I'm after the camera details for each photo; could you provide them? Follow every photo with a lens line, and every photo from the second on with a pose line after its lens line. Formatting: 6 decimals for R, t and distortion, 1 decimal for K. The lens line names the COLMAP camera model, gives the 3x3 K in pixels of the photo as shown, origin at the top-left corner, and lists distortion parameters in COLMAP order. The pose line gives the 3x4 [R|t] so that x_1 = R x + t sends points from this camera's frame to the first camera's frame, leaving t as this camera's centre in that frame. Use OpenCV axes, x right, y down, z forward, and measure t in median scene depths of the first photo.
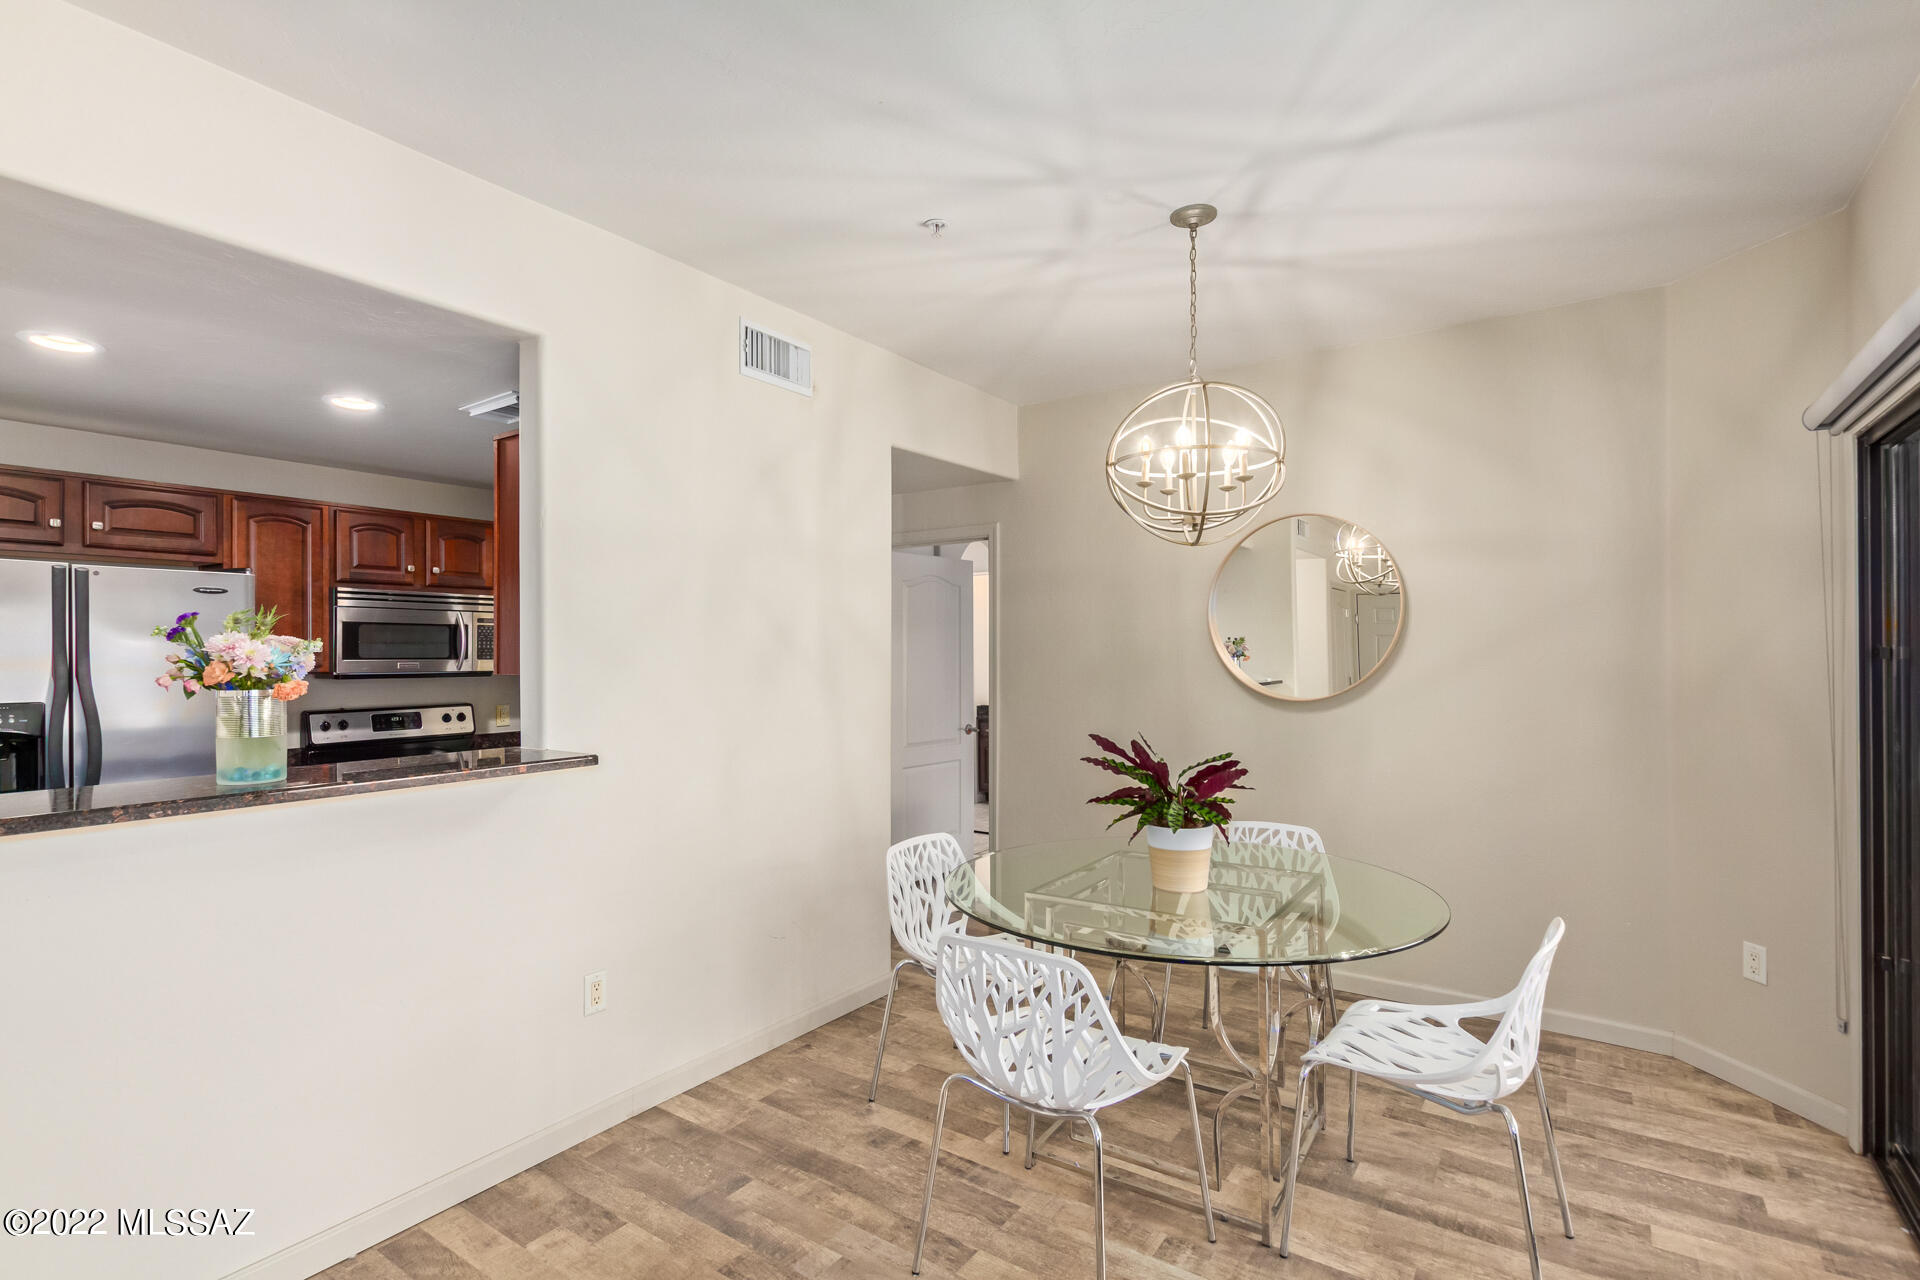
lens RADIAL K [[923.0, 0, 968.7], [0, 923.0, 649.5], [0, 0, 1]] dist [0.024537, -0.013626]
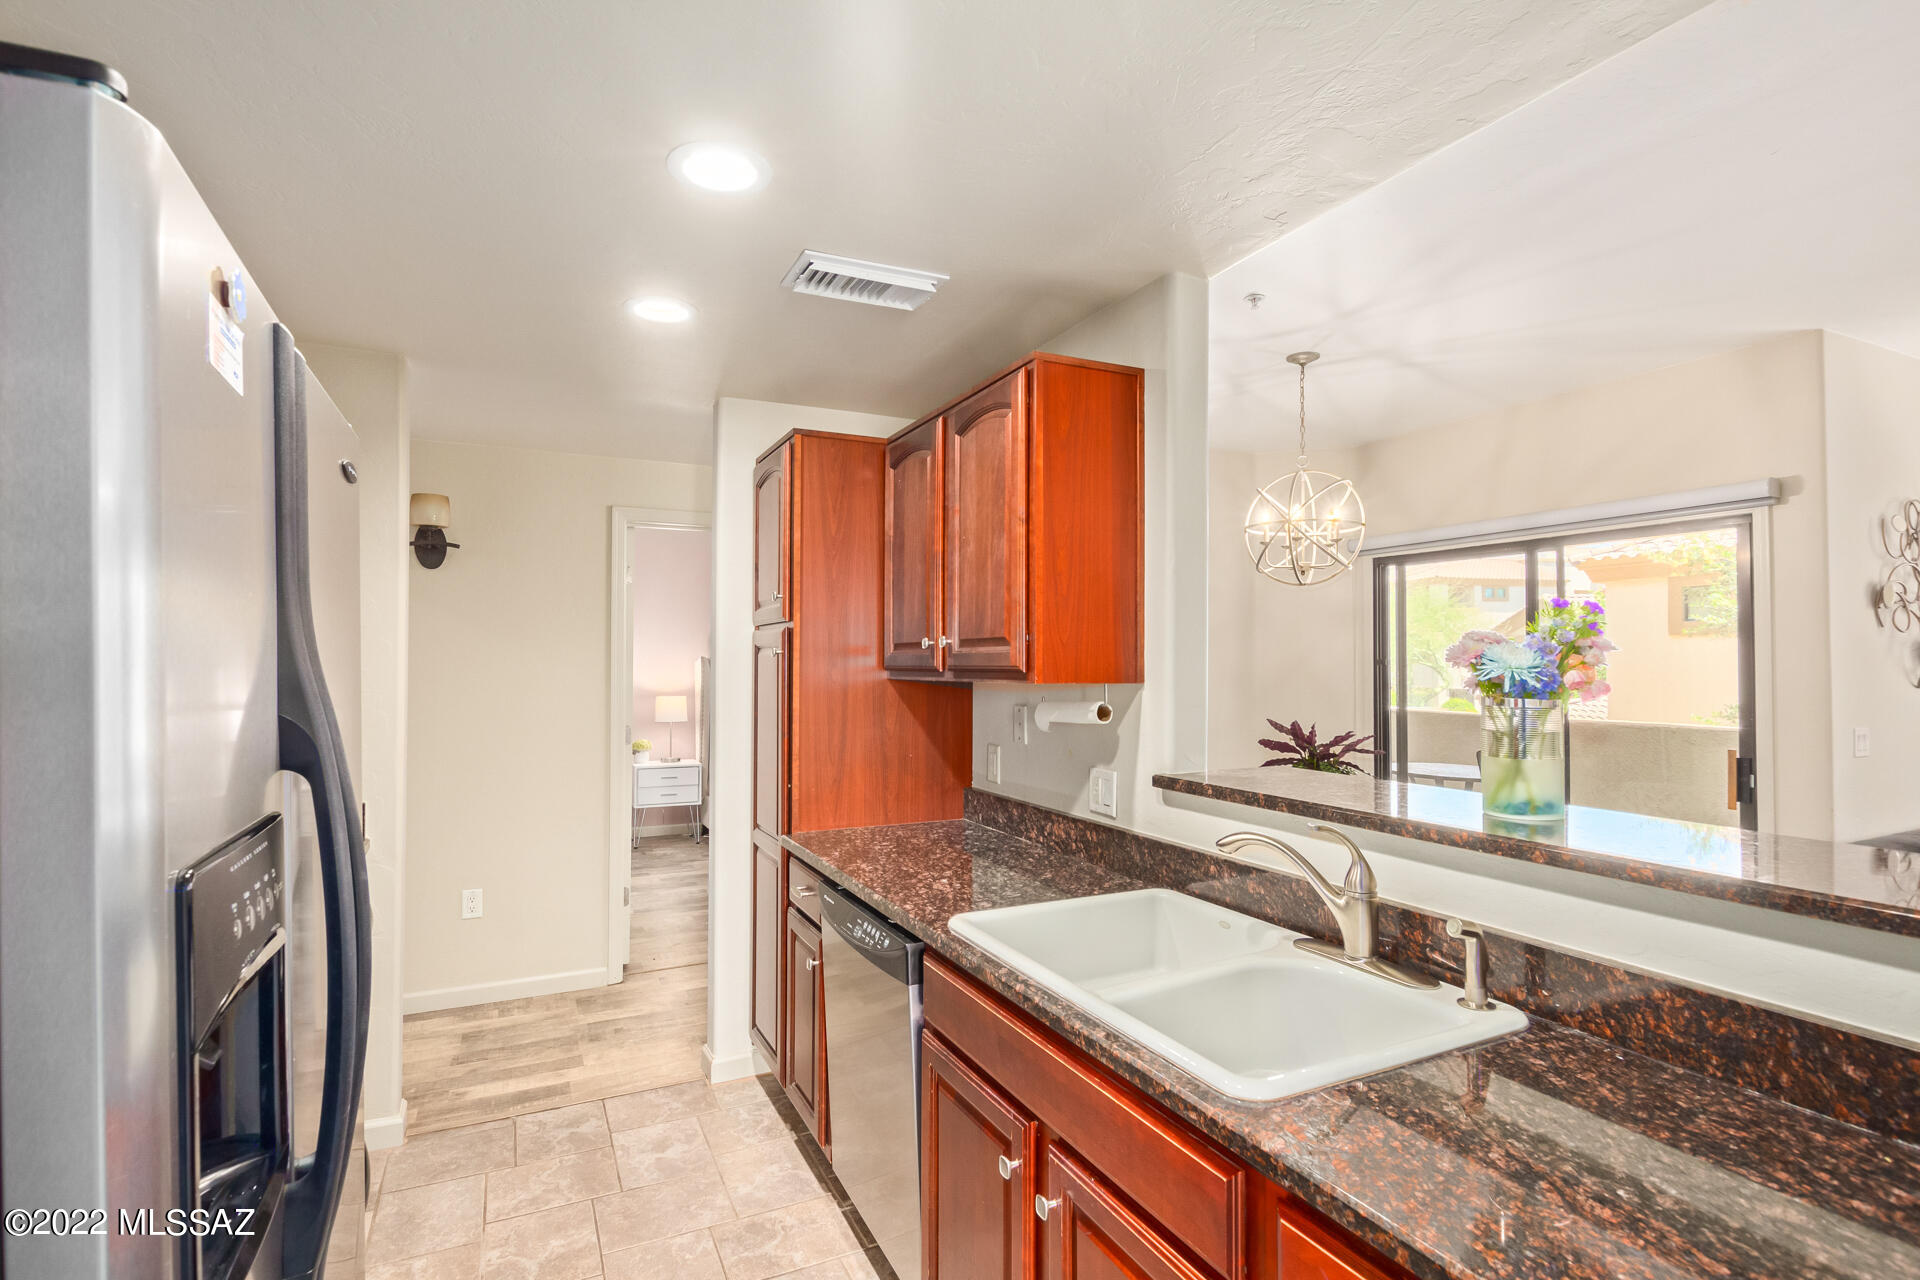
lens RADIAL K [[923.0, 0, 968.7], [0, 923.0, 649.5], [0, 0, 1]] dist [0.024537, -0.013626]
pose [[0.497634, 0.017694, 0.867207, -1.292809], [-0.008707, 0.999843, -0.015404, 0.013281], [-0.867343, 0.000115, 0.497710, 0.756362]]
